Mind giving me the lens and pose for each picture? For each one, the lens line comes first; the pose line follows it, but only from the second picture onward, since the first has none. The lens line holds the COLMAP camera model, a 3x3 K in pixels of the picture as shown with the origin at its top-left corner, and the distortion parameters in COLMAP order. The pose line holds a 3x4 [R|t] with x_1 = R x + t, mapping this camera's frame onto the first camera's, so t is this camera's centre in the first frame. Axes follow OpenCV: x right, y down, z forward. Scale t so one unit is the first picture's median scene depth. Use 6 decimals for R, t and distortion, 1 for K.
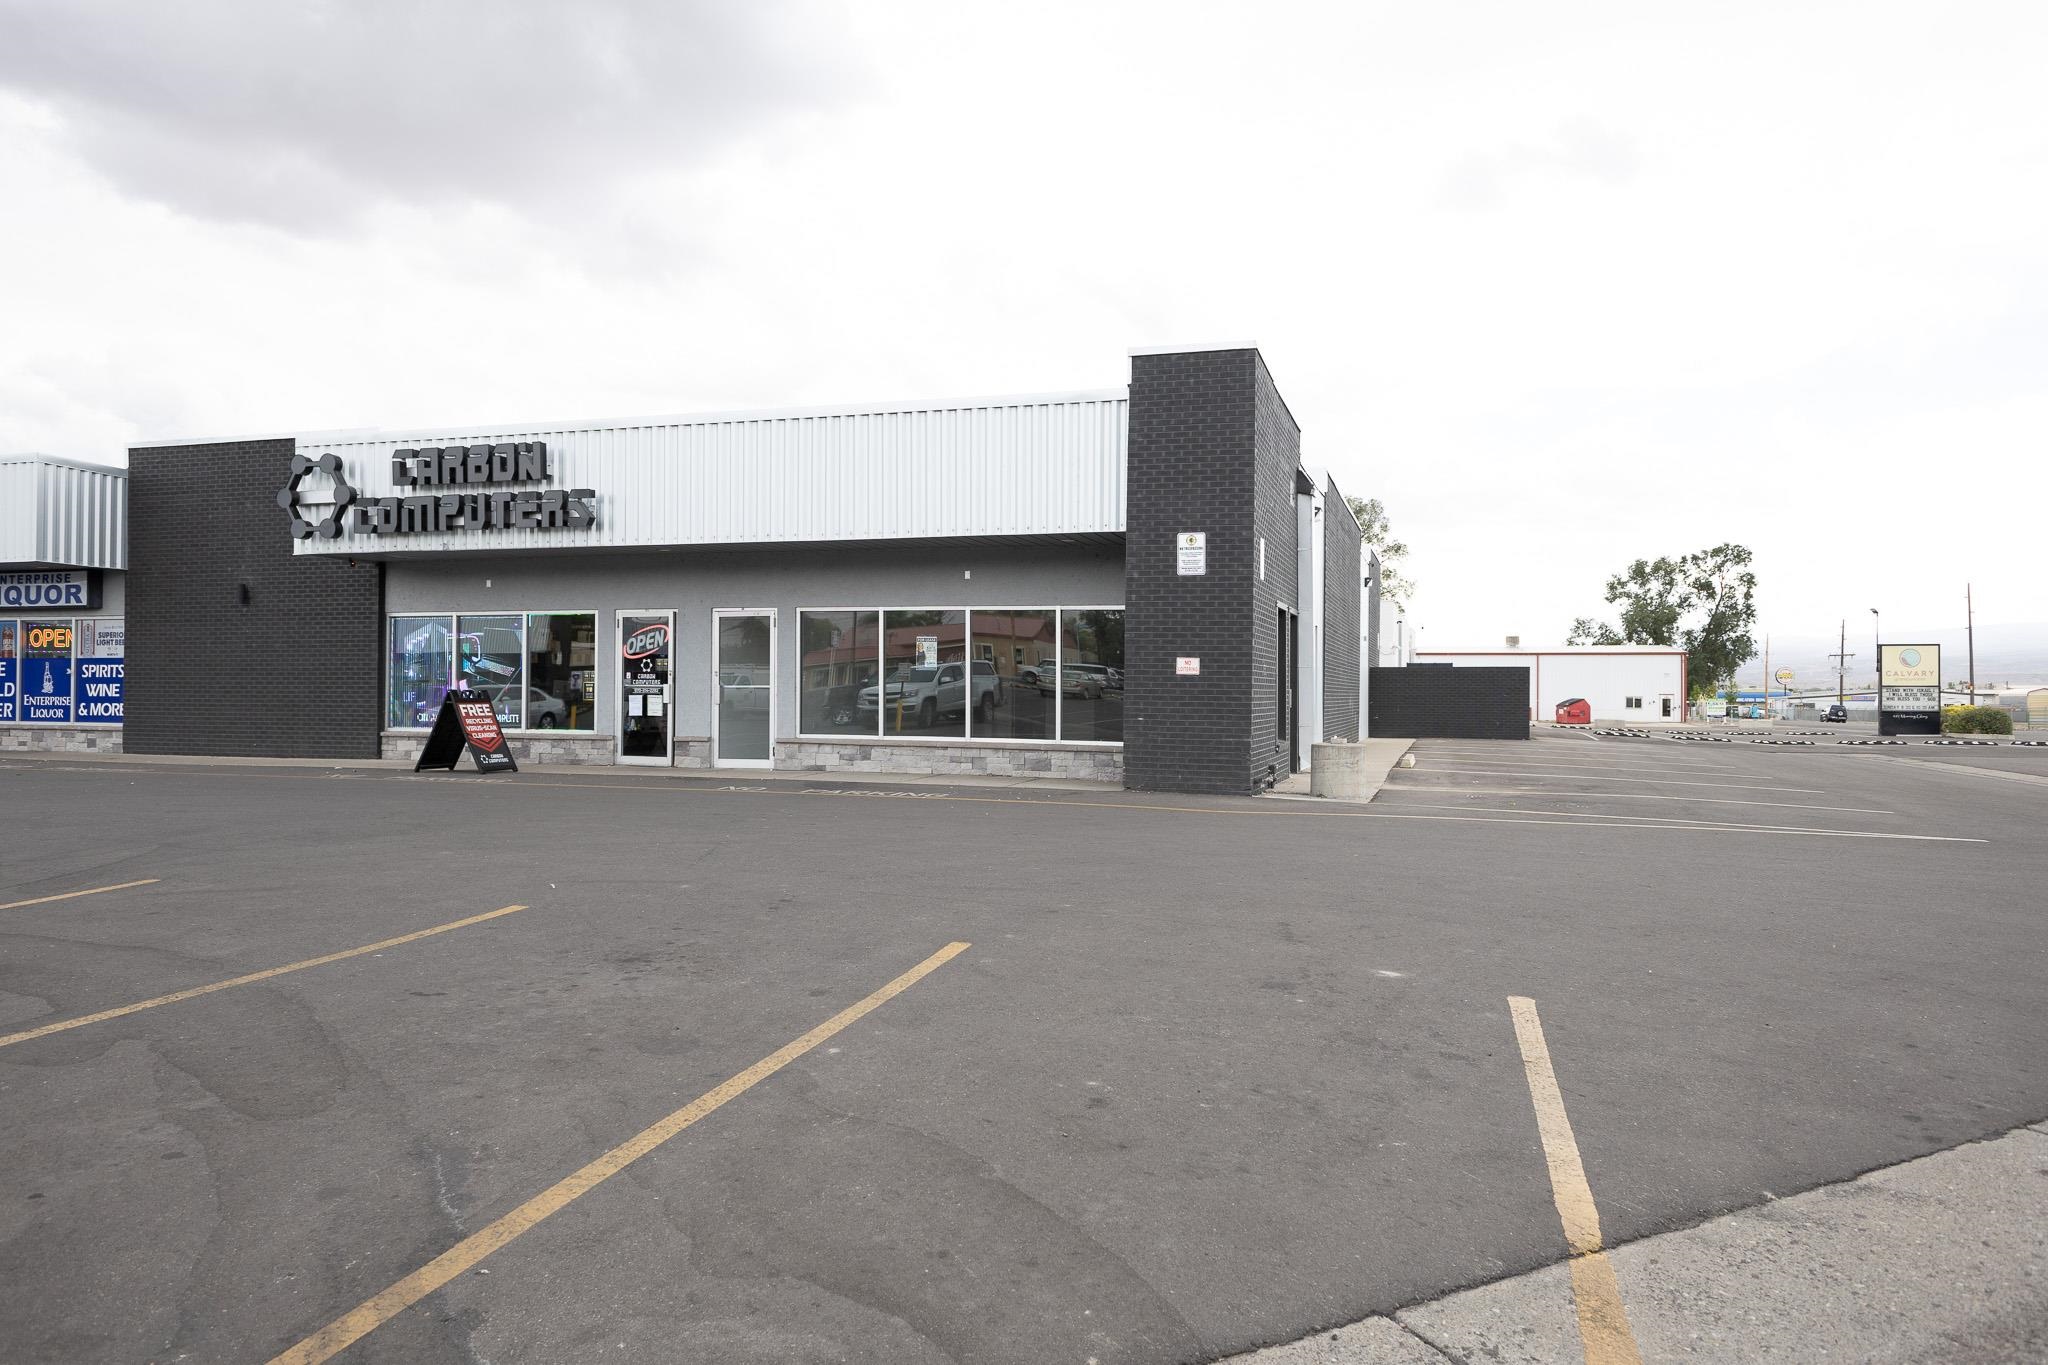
lens RADIAL K [[1375.6, 0, 1026.9], [0, 1375.6, 675.8], [0, 0, 1]] dist [0.007520, -0.001095]
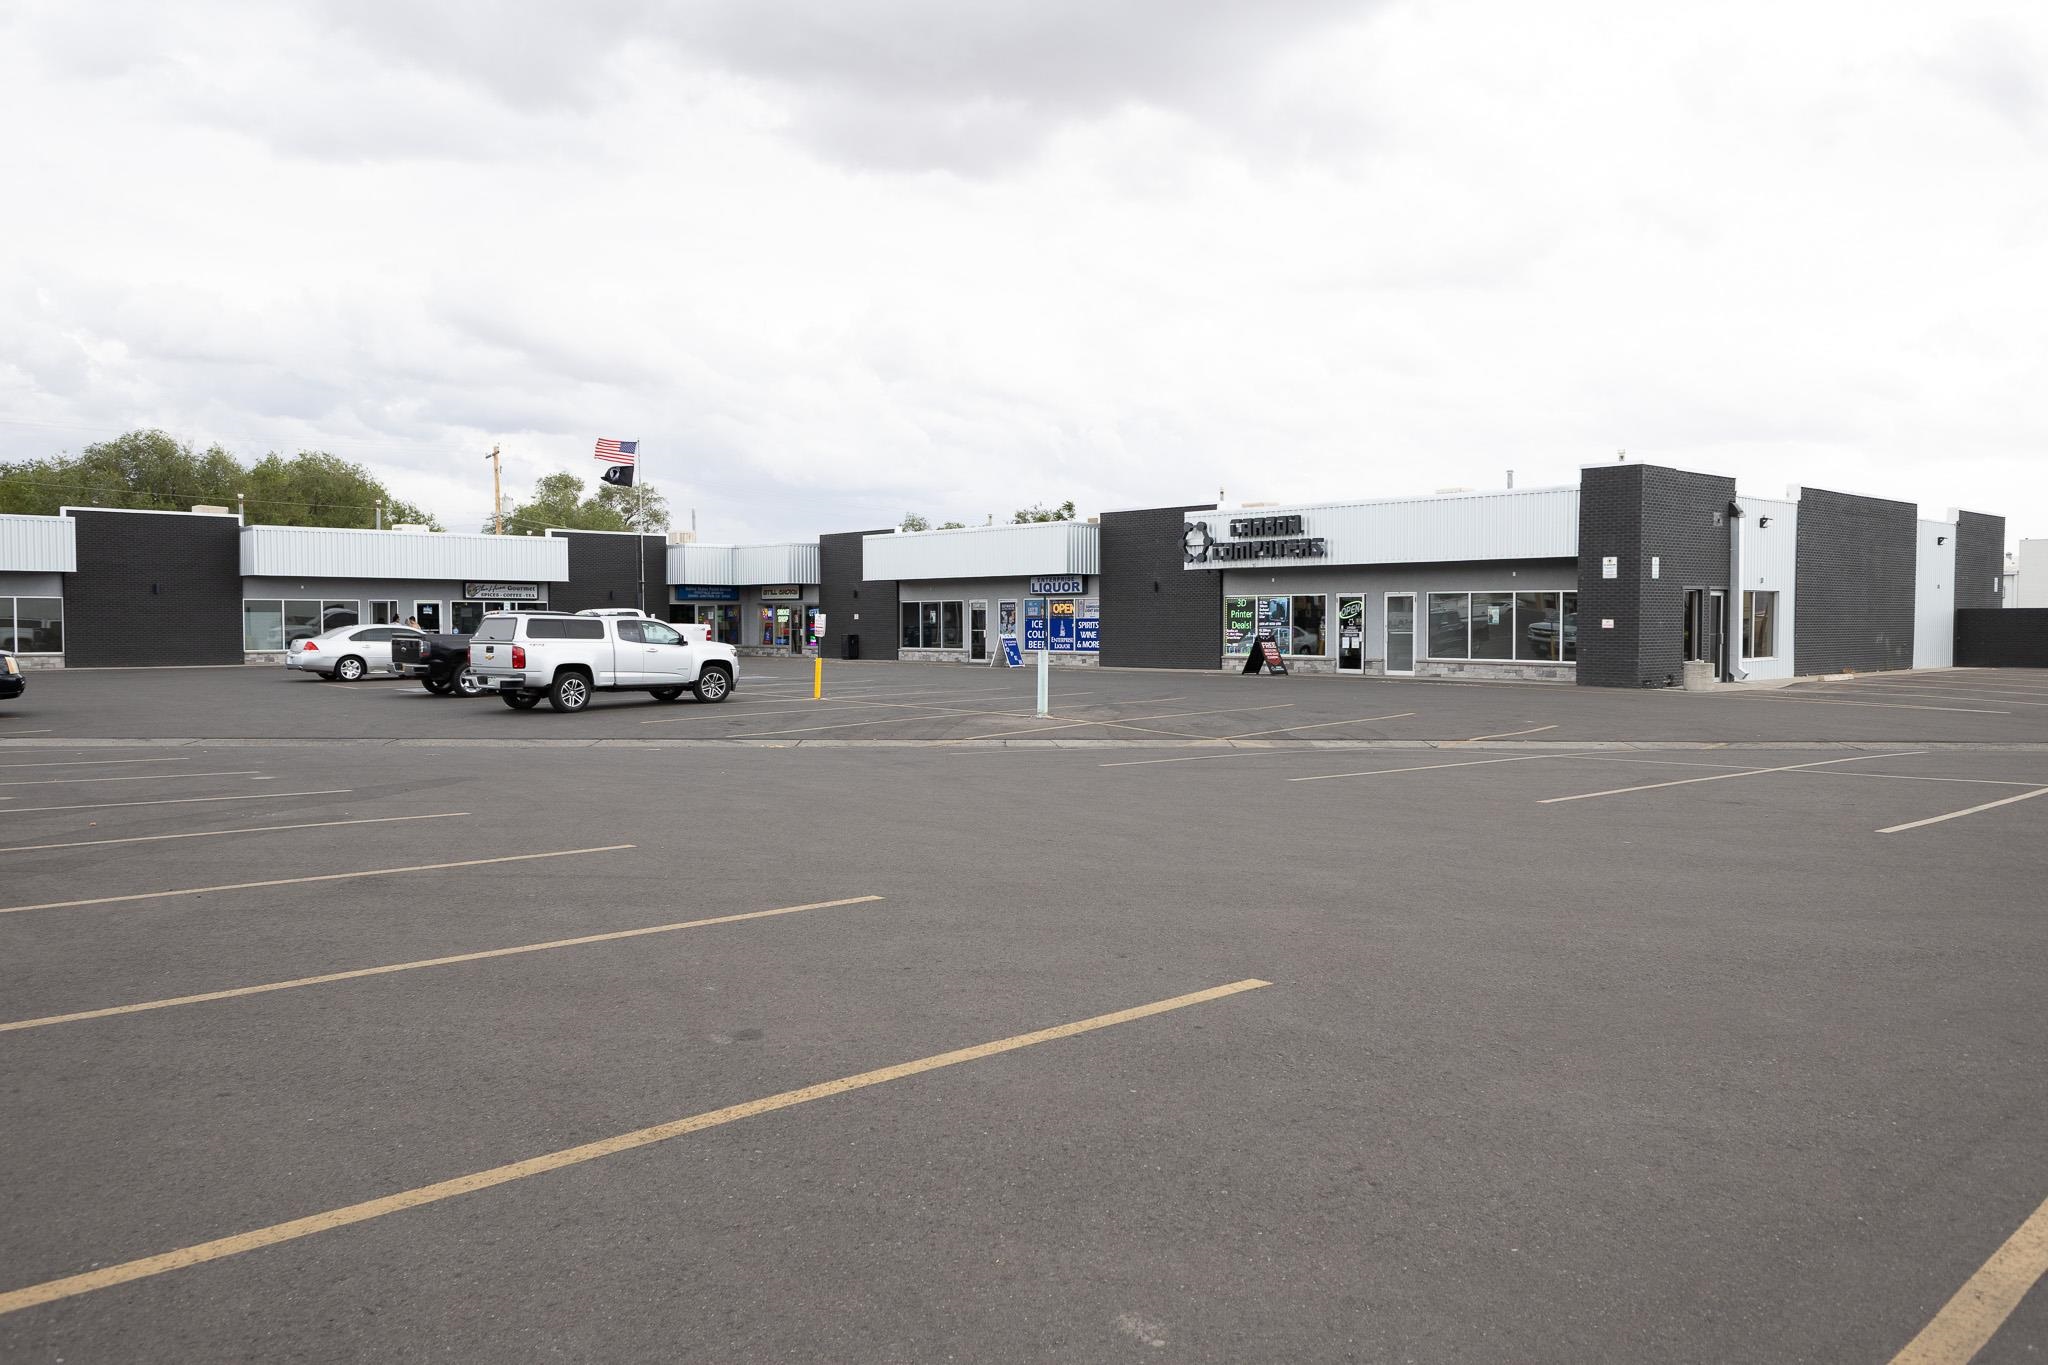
lens RADIAL K [[1457.3, 0, 1028.1], [0, 1457.3, 678.3], [0, 0, 1]] dist [0.021449, -0.008485]
pose [[0.865620, 0.012277, -0.500551, 0.369892], [0.012532, 0.998855, 0.046171, -0.029703], [0.500544, -0.046239, 0.864475, -1.037346]]
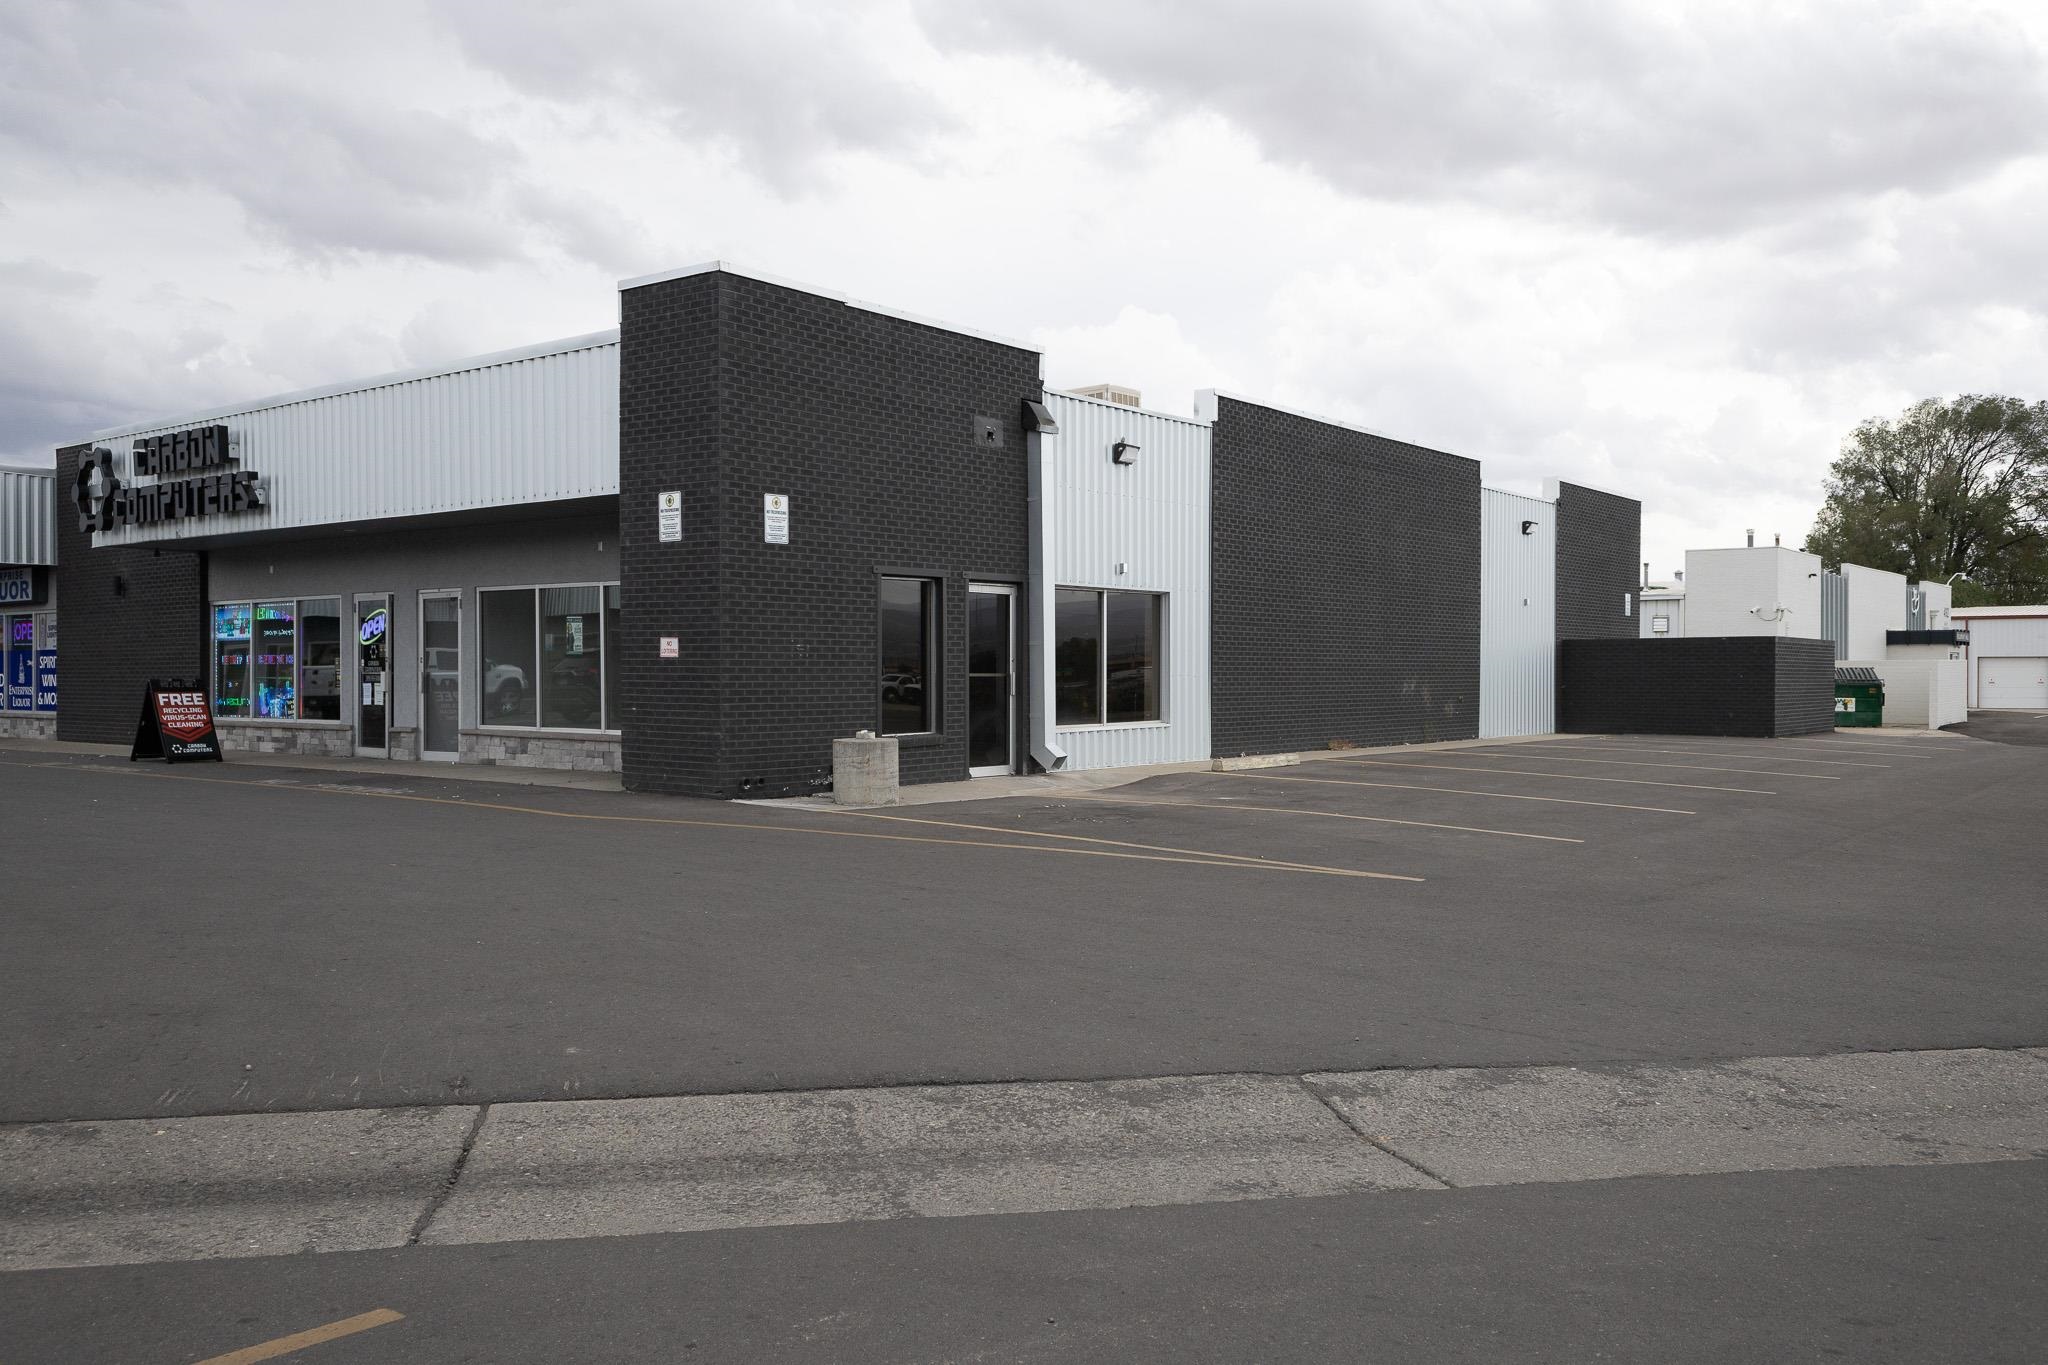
lens RADIAL K [[1651.7, 0, 1014.2], [0, 1651.7, 691.9], [0, 0, 1]] dist [0.007155, -0.010128]
pose [[0.937405, -0.002759, -0.348231, 0.553467], [0.010275, 0.999752, 0.019739, 0.002086], [0.348091, -0.022082, 0.937201, 0.086364]]
